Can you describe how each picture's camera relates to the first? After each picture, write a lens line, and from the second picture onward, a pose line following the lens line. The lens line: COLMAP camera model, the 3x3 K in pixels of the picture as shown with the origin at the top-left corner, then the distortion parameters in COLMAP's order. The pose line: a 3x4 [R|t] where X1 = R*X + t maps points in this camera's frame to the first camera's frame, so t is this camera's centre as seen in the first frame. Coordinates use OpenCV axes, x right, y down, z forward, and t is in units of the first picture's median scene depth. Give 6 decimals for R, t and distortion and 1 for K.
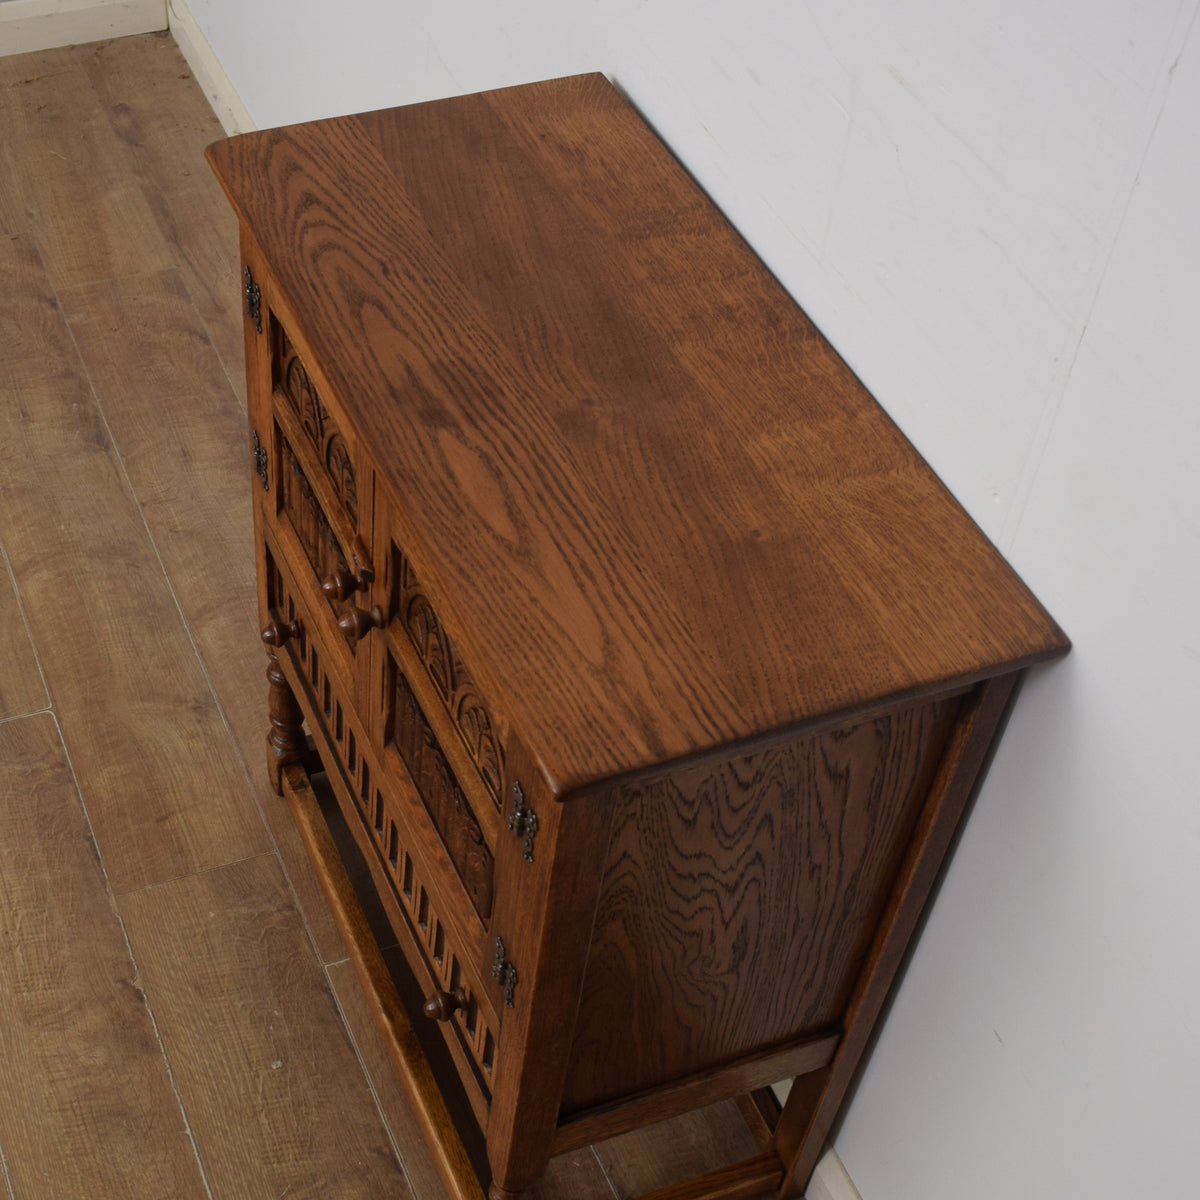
lens RADIAL K [[1871.1, 0, 440.6], [0, 1871.1, 703.4], [0, 0, 1]] dist [-0.061122, -0.094228]
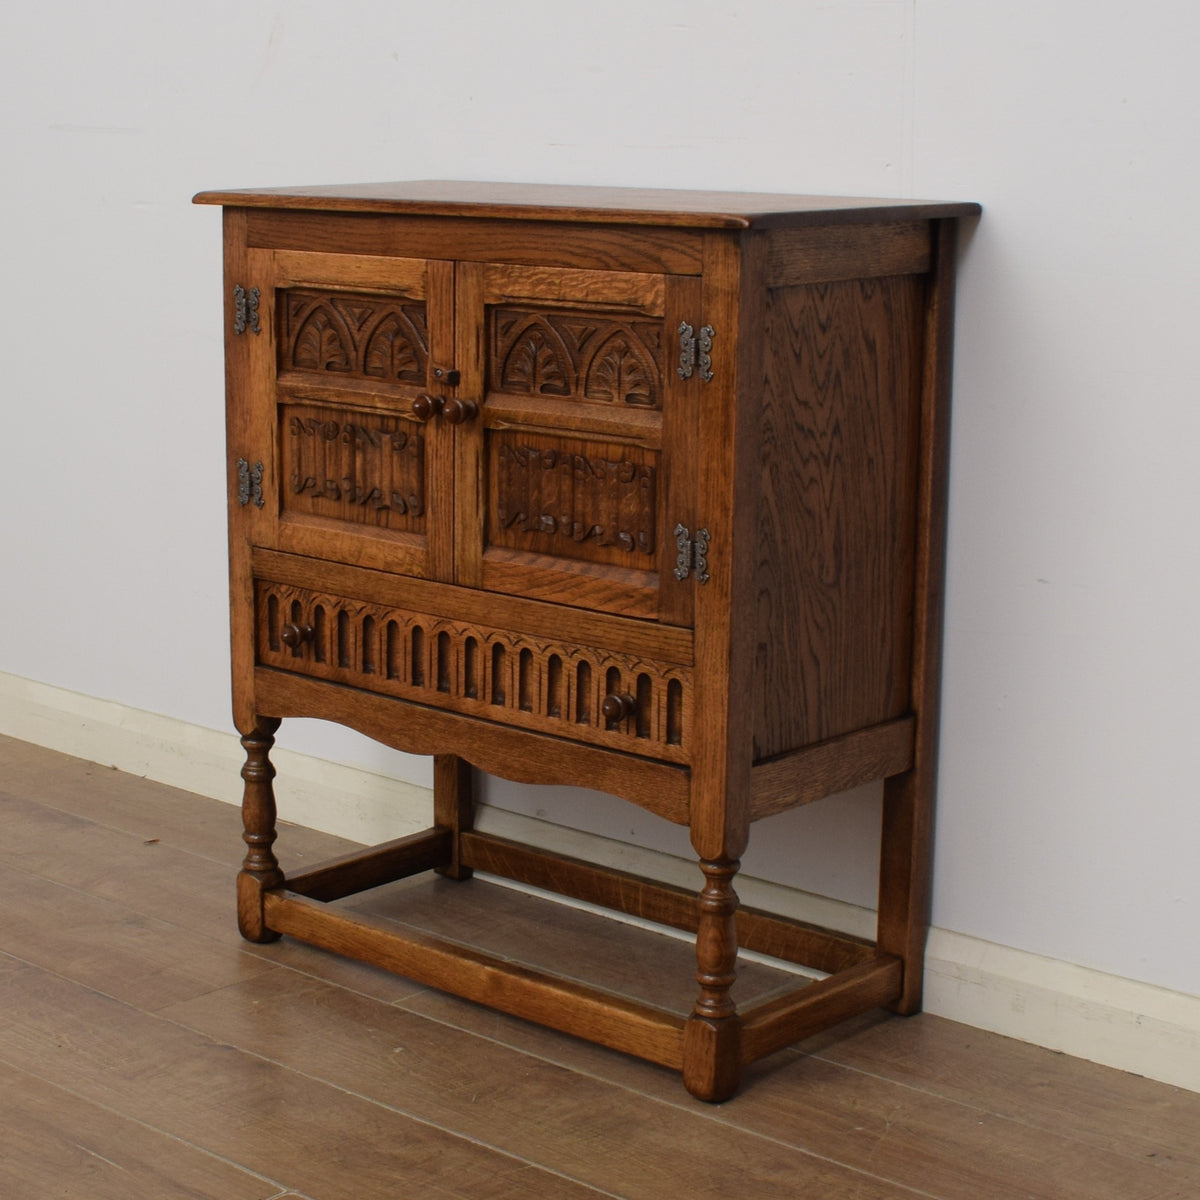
lens RADIAL K [[2474.0, 0, 529.6], [0, 2474.0, 614.8], [0, 0, 1]] dist [-0.078637, -0.183522]
pose [[0.896068, -0.127598, 0.425184, -0.525460], [0.353404, 0.784669, -0.509313, 0.671566], [-0.268642, 0.606641, 0.748210, -0.104601]]
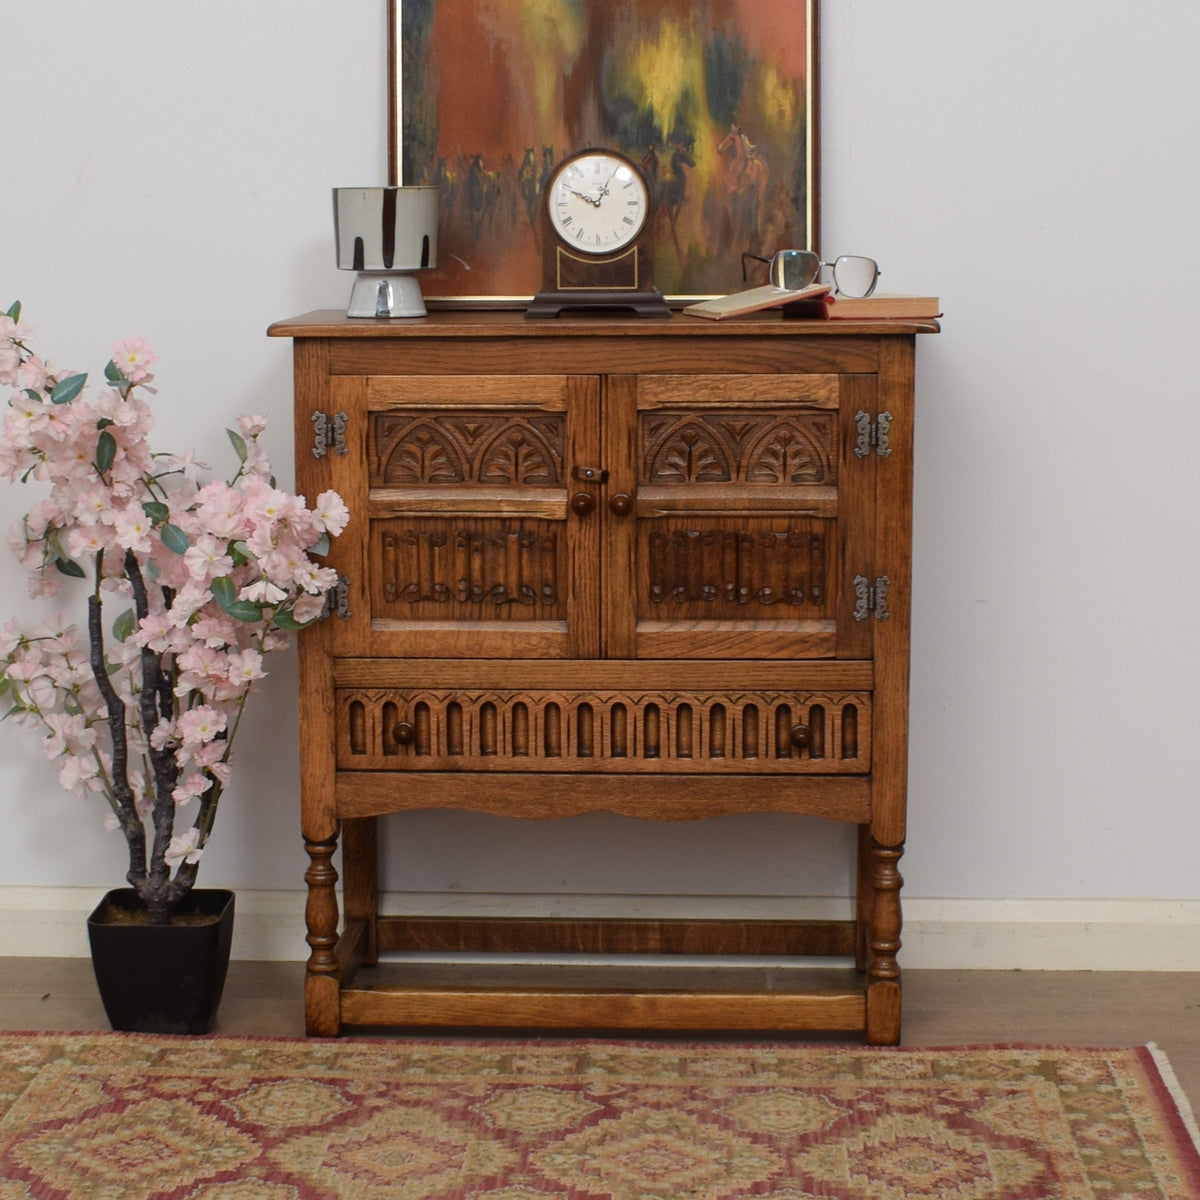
lens RADIAL K [[2700.6, 0, 602.2], [0, 2700.6, 639.8], [0, 0, 1]] dist [-0.065153, -0.300227]
pose [[0.407537, -0.185288, 0.894193, -1.399986], [0.698931, 0.693488, -0.174845, 0.276950], [-0.587715, 0.696235, 0.412126, 0.182588]]
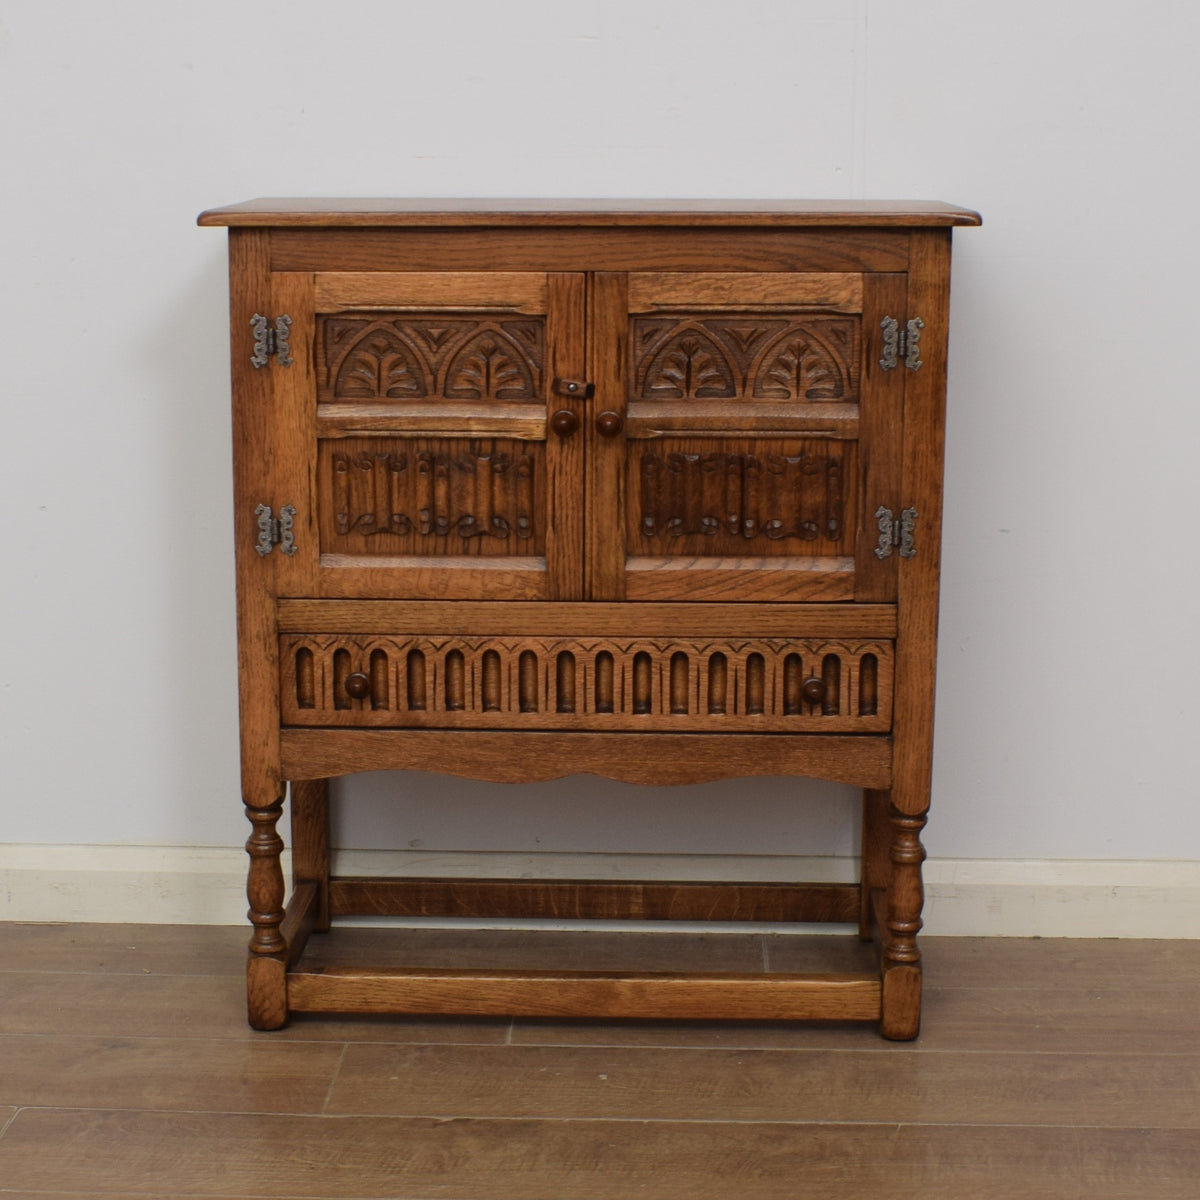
lens RADIAL K [[2458.2, 0, 592.3], [0, 2458.2, 679.7], [0, 0, 1]] dist [-0.069929, -0.233955]
pose [[0.391481, -0.240507, 0.888200, -1.117865], [0.699704, 0.704691, -0.117584, 0.188829], [-0.597626, 0.667508, 0.444157, 0.306653]]
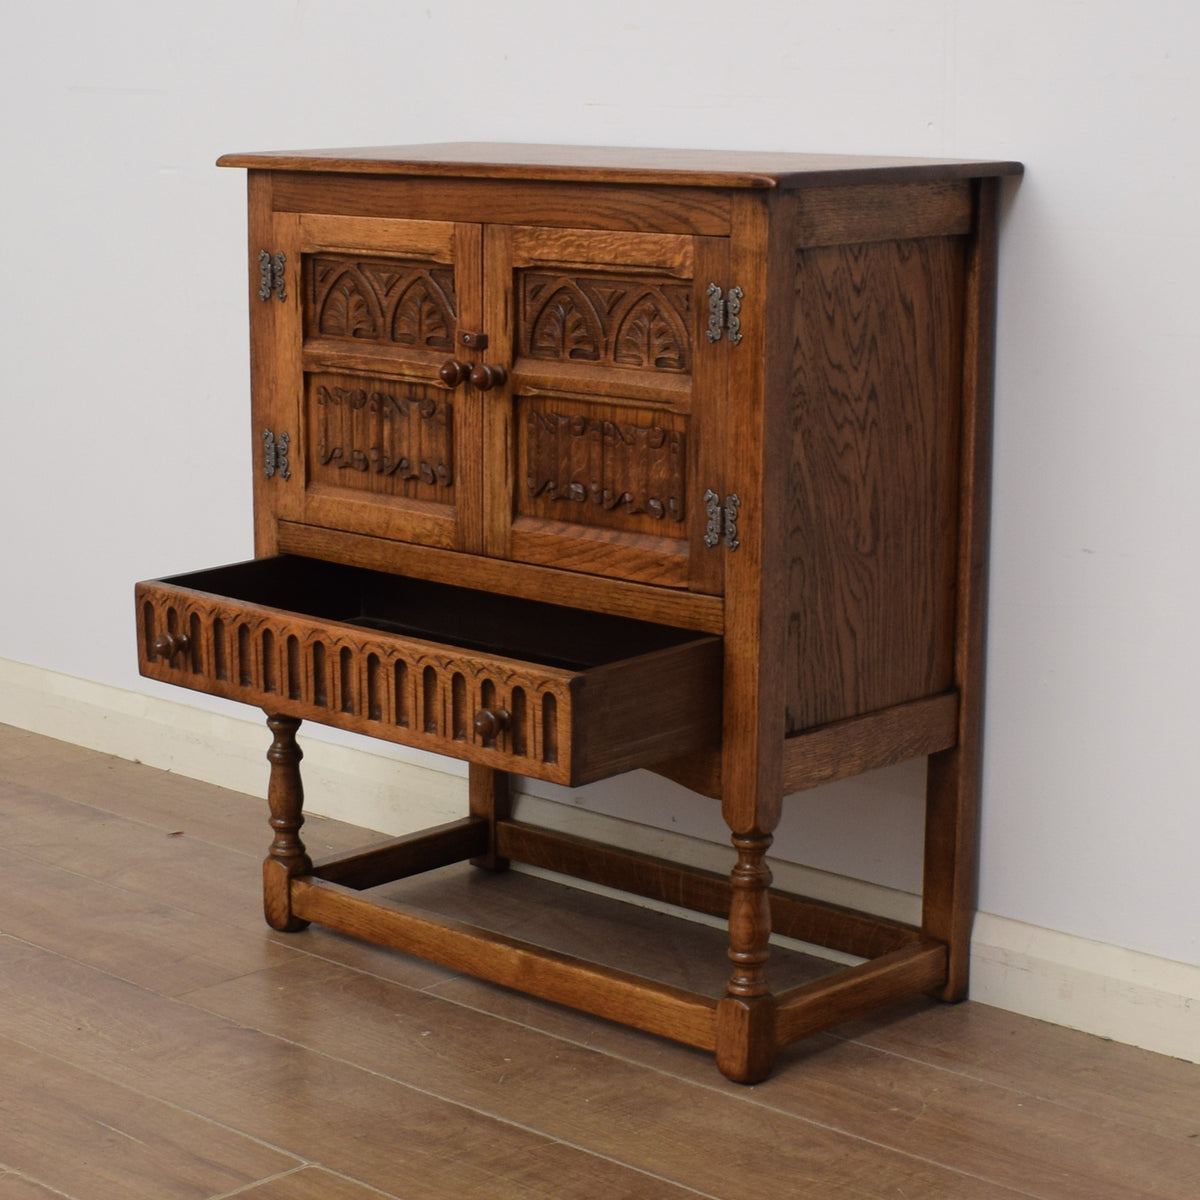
lens RADIAL K [[2788.8, 0, 538.5], [0, 2788.8, 639.4], [0, 0, 1]] dist [-0.077885, -0.180199]
pose [[0.906650, -0.127936, 0.402018, -0.558771], [0.340277, 0.785068, -0.517571, 0.761271], [-0.249395, 0.606053, 0.755315, -0.187057]]
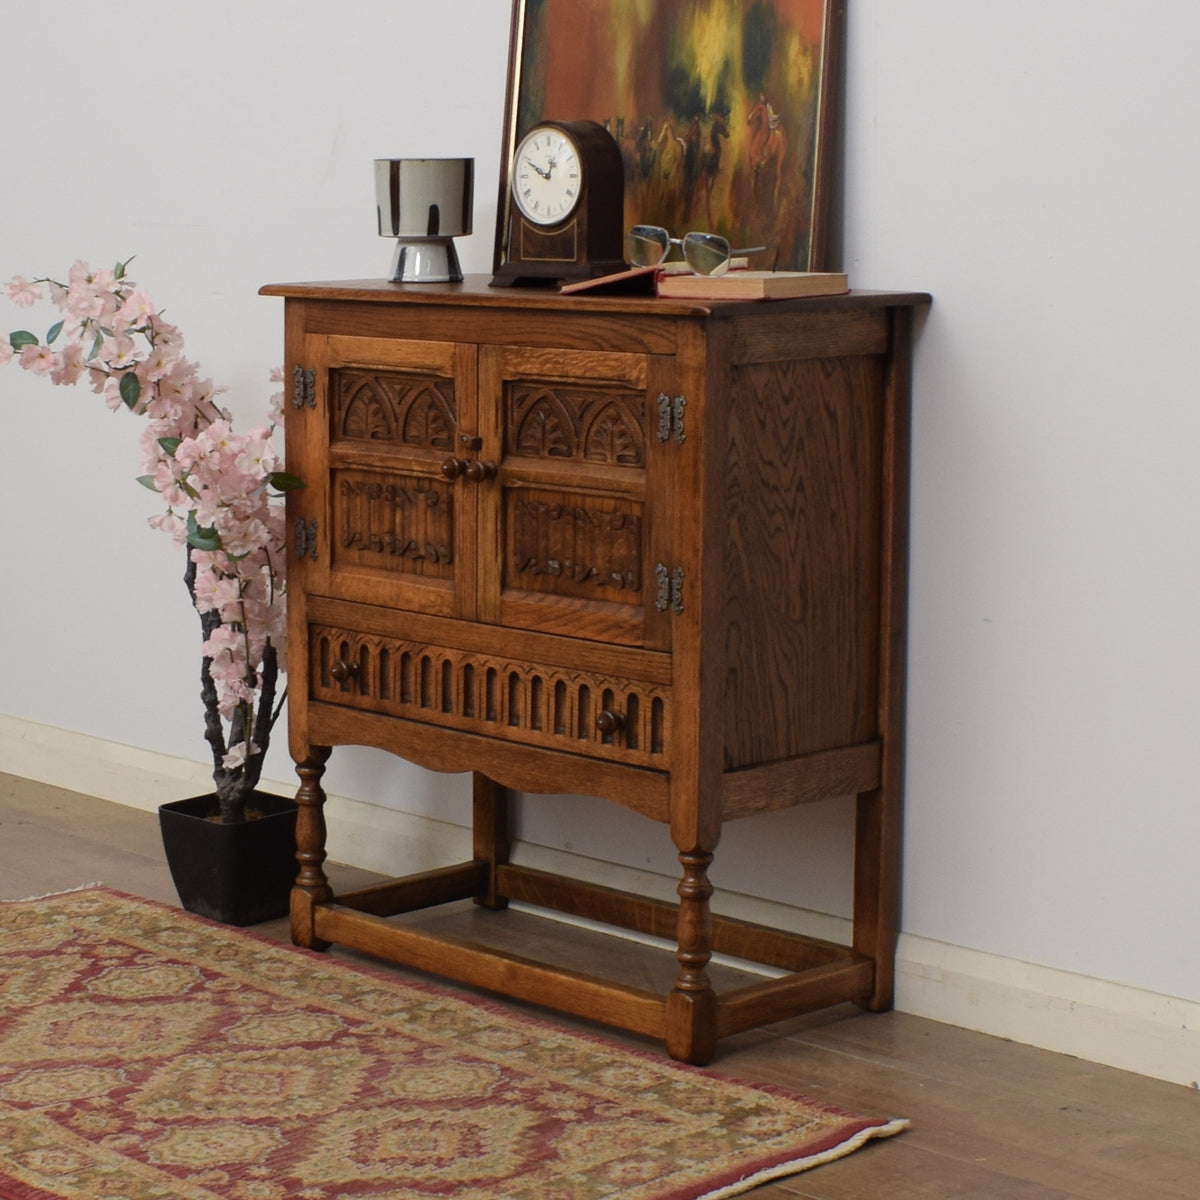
lens RADIAL K [[2978.4, 0, 449.3], [0, 2978.4, 600.2], [0, 0, 1]] dist [-0.075178, -0.105248]
pose [[0.928637, -0.095733, 0.358426, -0.662977], [0.302889, 0.753527, -0.583486, 1.007742], [-0.214224, 0.650410, 0.728749, -0.439147]]
